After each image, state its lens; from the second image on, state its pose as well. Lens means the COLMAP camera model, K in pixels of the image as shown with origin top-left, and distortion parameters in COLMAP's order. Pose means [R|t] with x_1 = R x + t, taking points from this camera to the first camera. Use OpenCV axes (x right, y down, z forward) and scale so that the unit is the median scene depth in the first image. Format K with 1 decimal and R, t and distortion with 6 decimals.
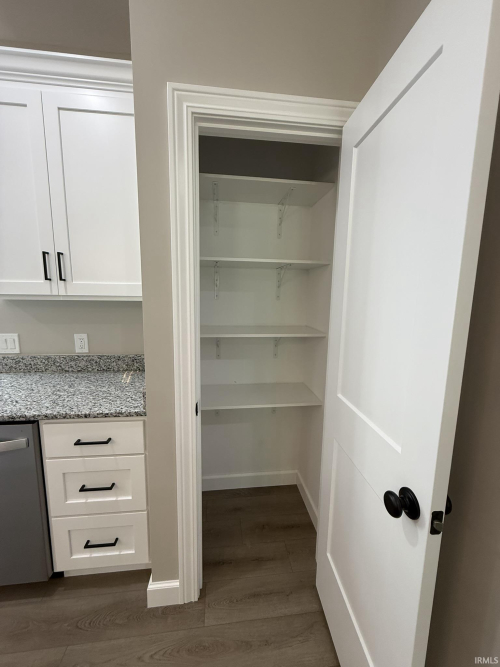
lens RADIAL K [[266.0, 0, 251.2], [0, 266.0, 331.9], [0, 0, 1]] dist [0.000254, -0.000070]
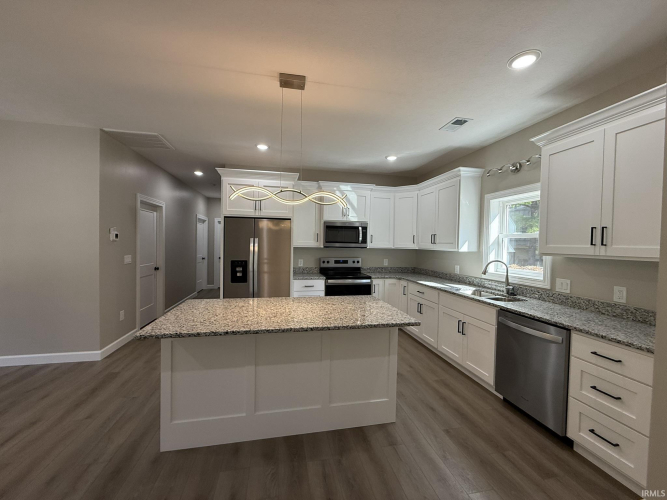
lens RADIAL K [[266.0, 0, 331.9], [0, 266.0, 249.1], [0, 0, 1]] dist [0.000254, -0.000070]
pose [[0.081690, 0.006255, -0.996638, 0.624082], [-0.160285, 0.987046, -0.006943, 0.074939], [0.983685, 0.160314, 0.081635, -0.581182]]
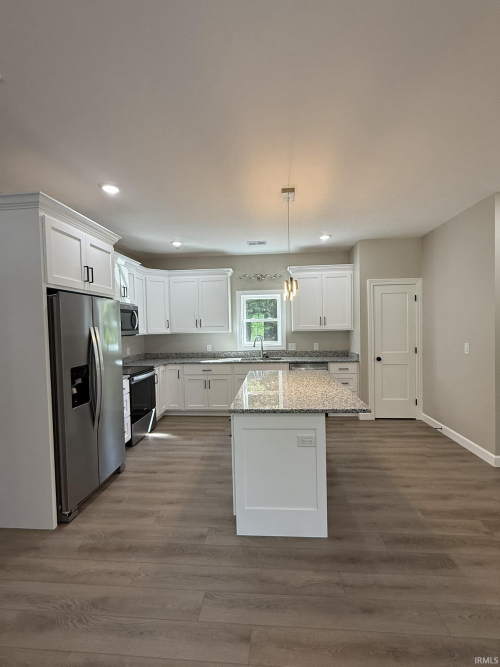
lens RADIAL K [[309.2, 0, 250.0], [0, 309.2, 333.5], [0, 0, 1]] dist [0.000514, -0.000061]
pose [[0.979276, -0.031899, -0.200003, -0.867691], [0.008566, 0.993158, -0.116462, 0.360935], [0.202350, 0.112336, 0.972849, -2.995075]]
